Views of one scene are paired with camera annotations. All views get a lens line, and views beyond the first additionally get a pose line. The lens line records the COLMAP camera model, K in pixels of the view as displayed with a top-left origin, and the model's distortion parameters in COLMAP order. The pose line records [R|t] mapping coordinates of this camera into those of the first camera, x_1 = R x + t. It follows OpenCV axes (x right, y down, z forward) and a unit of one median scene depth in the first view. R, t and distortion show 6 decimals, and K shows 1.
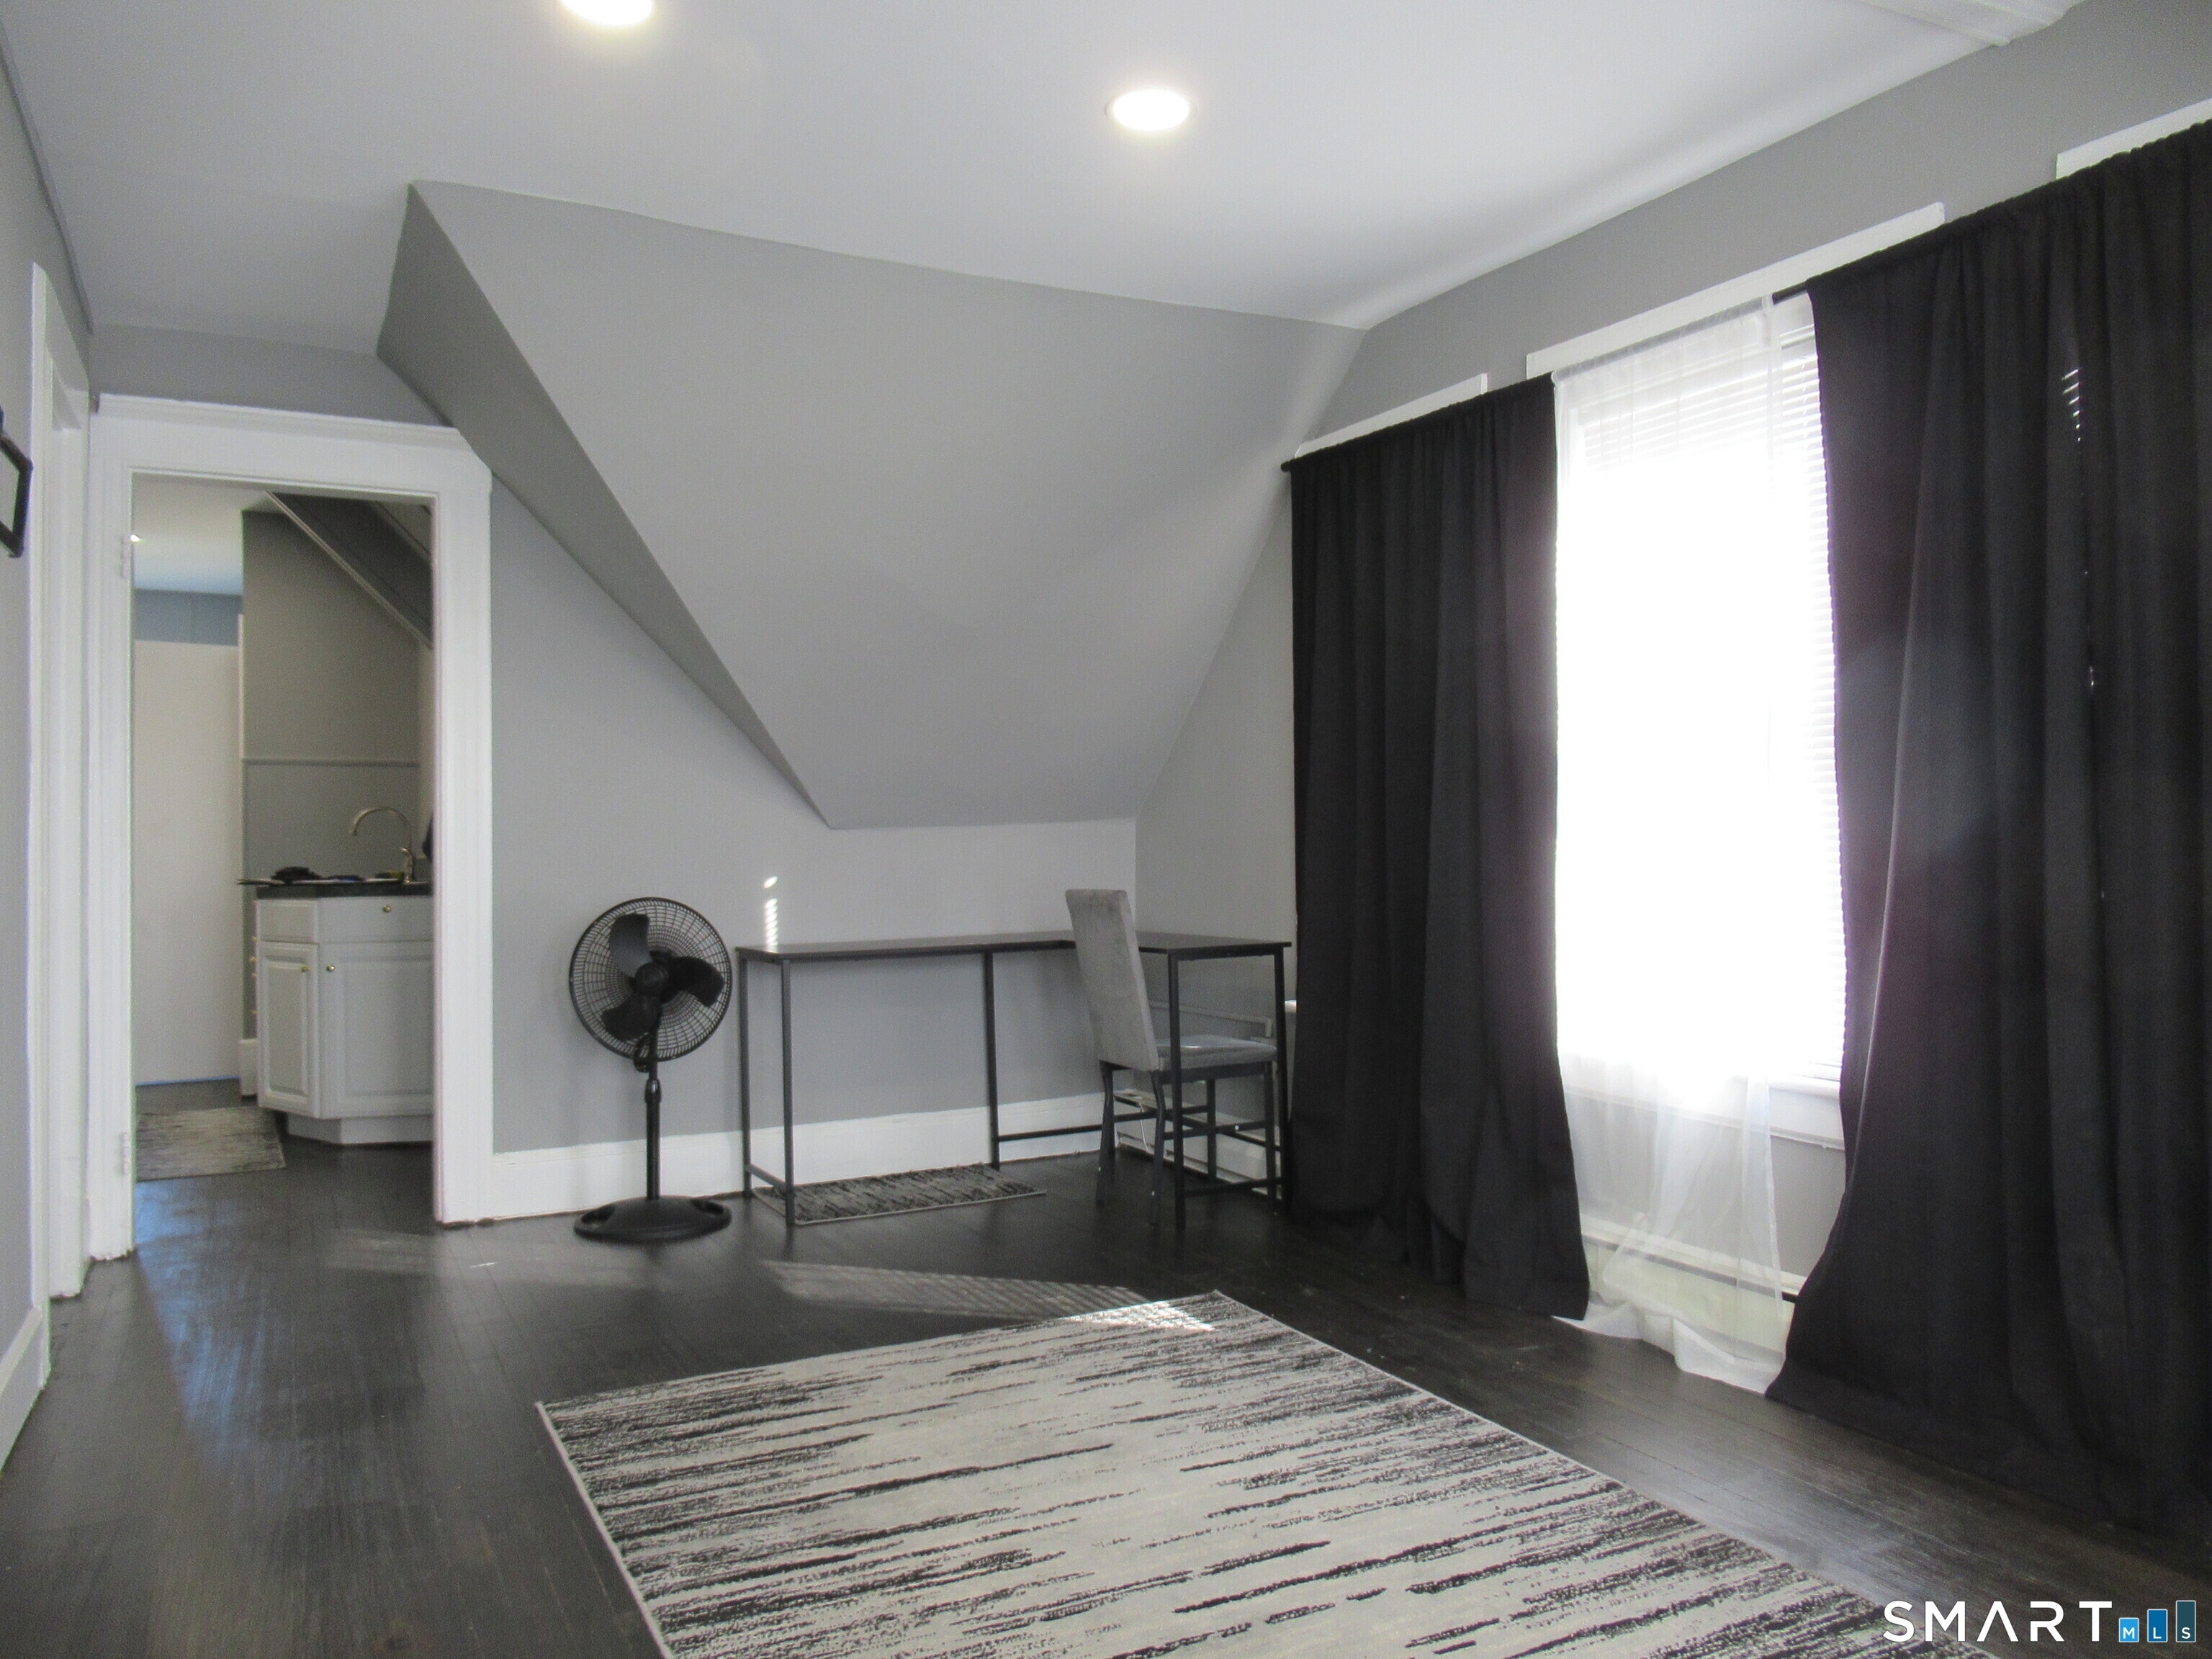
lens RADIAL K [[1657.7, 0, 1106.0], [0, 1657.7, 829.5], [0, 0, 1]] dist [-0.005738, -0.001564]
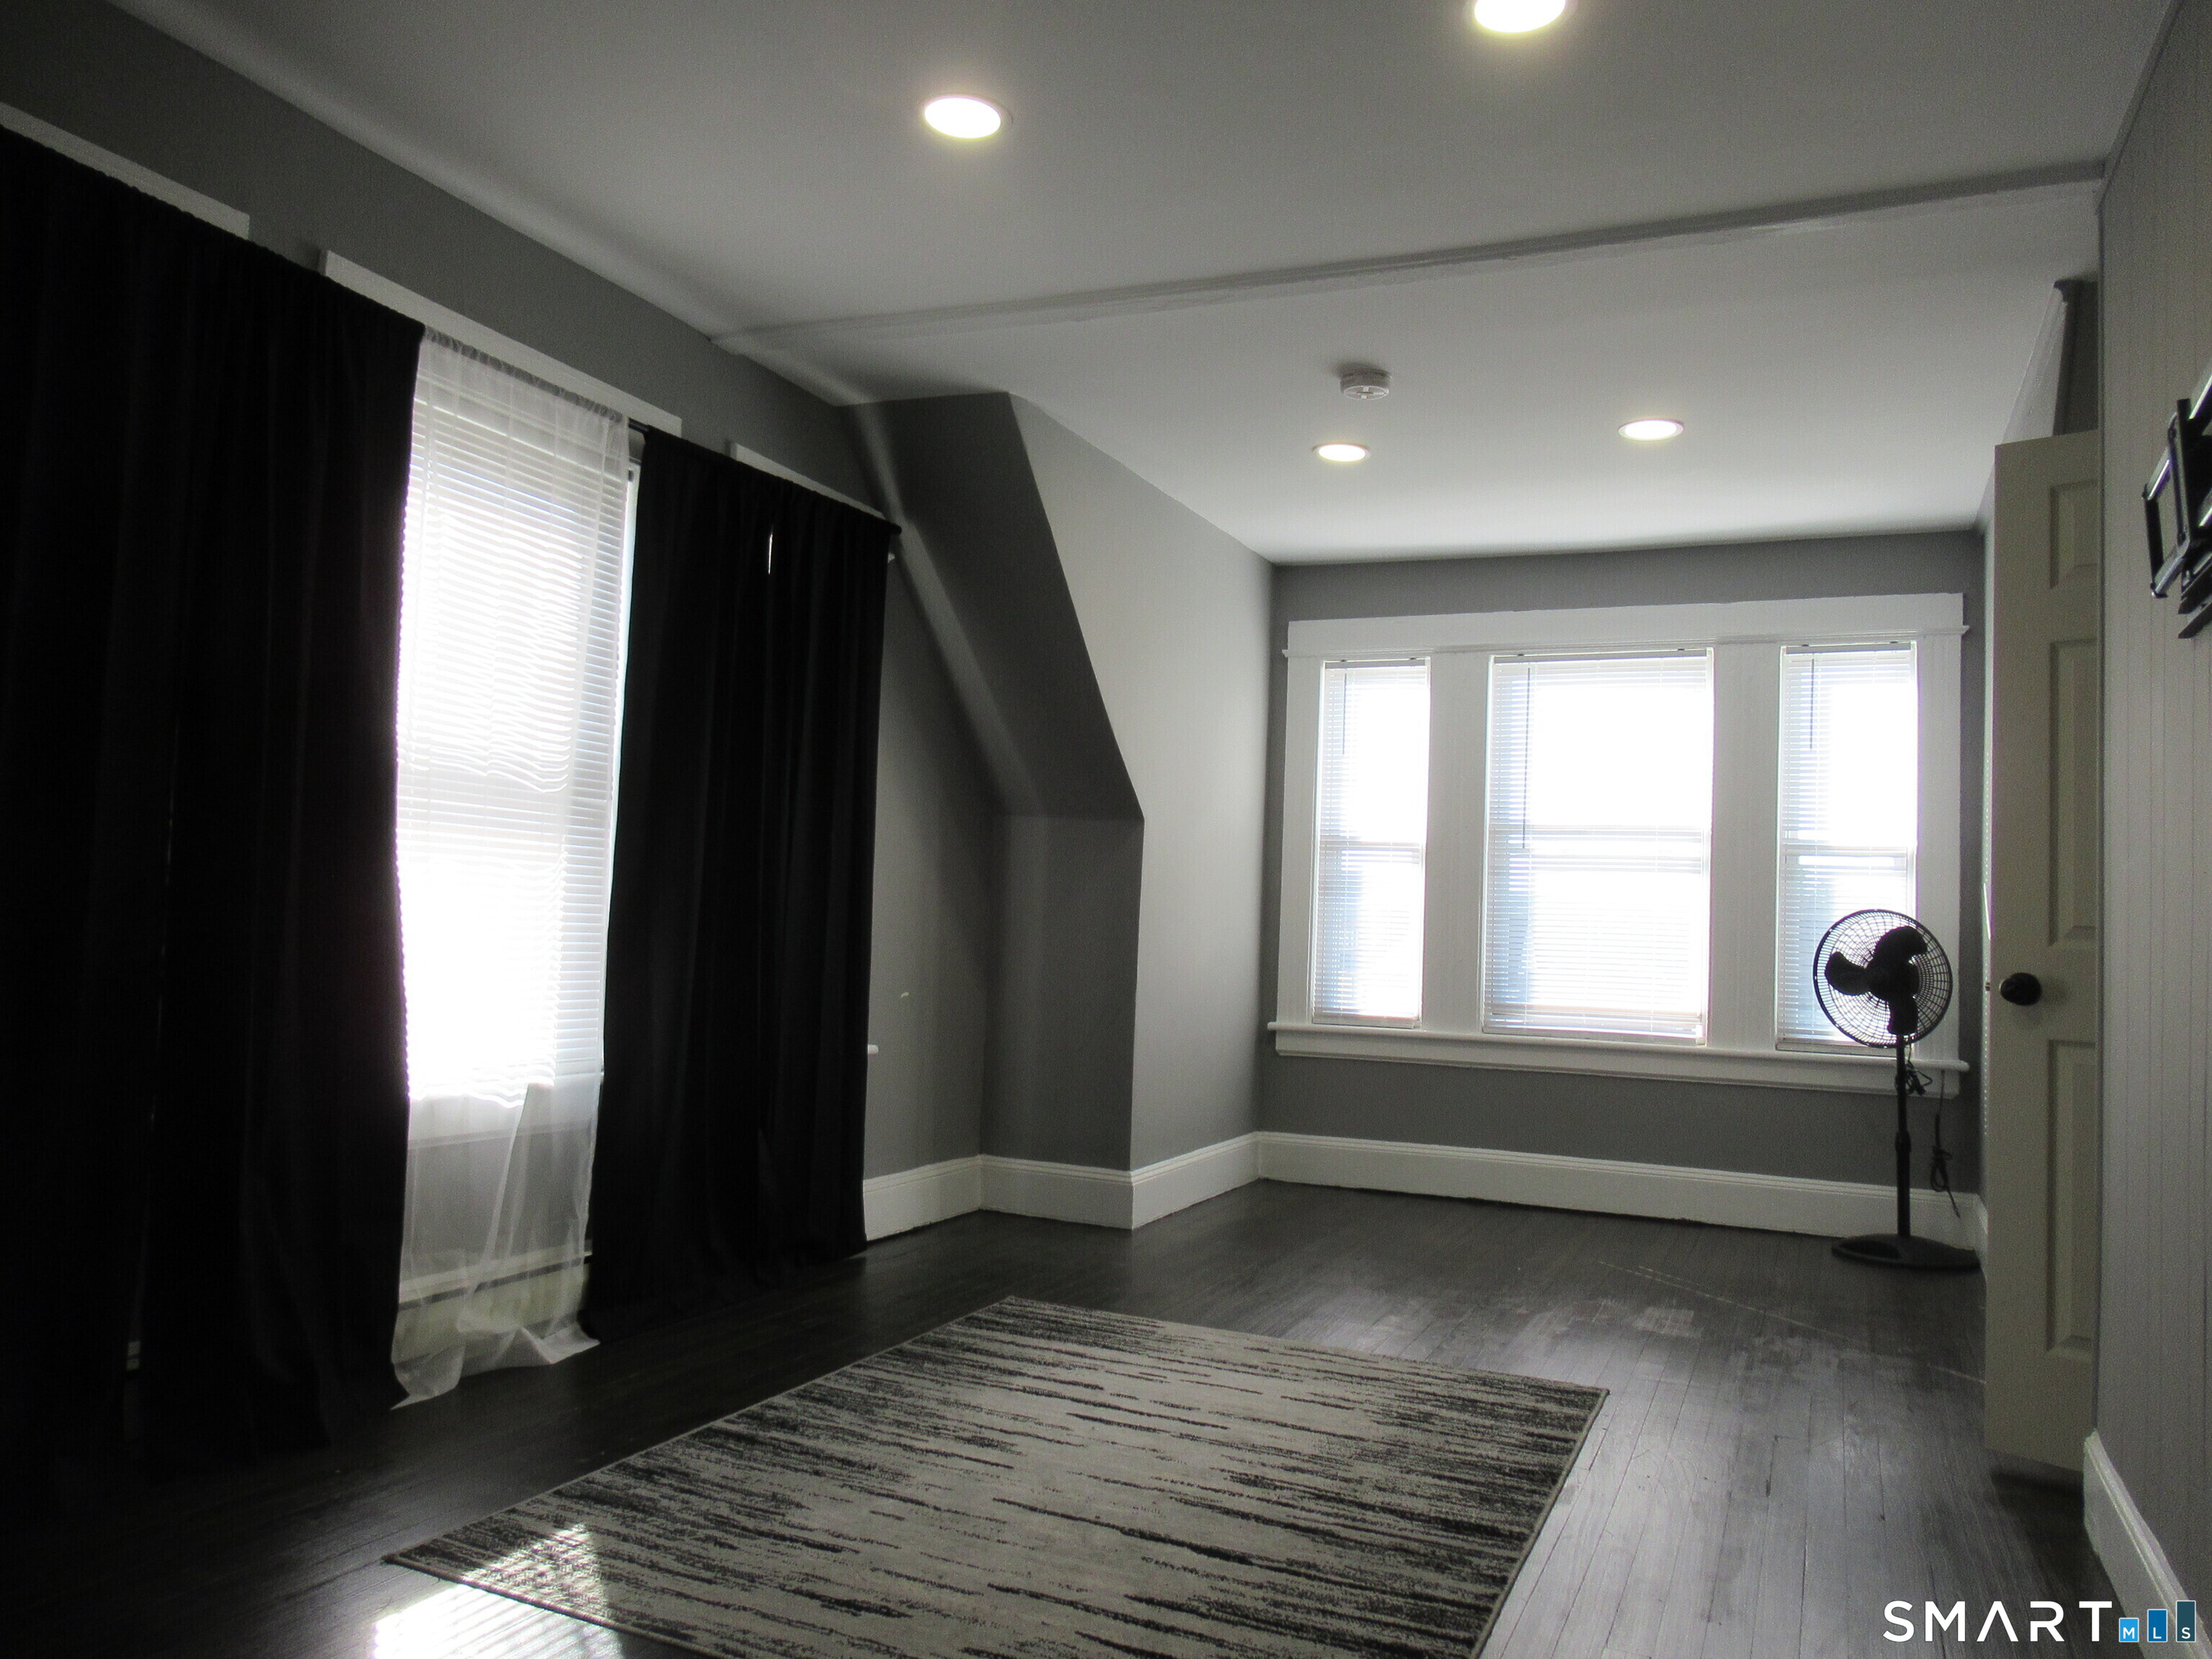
lens RADIAL K [[1657.7, 0, 1106.0], [0, 1657.7, 829.5], [0, 0, 1]] dist [-0.005738, -0.001564]
pose [[-0.632571, 0.019474, 0.774257, -0.828322], [-0.046515, 0.996924, -0.063078, 0.036739], [-0.773104, -0.075916, -0.629720, 1.645007]]
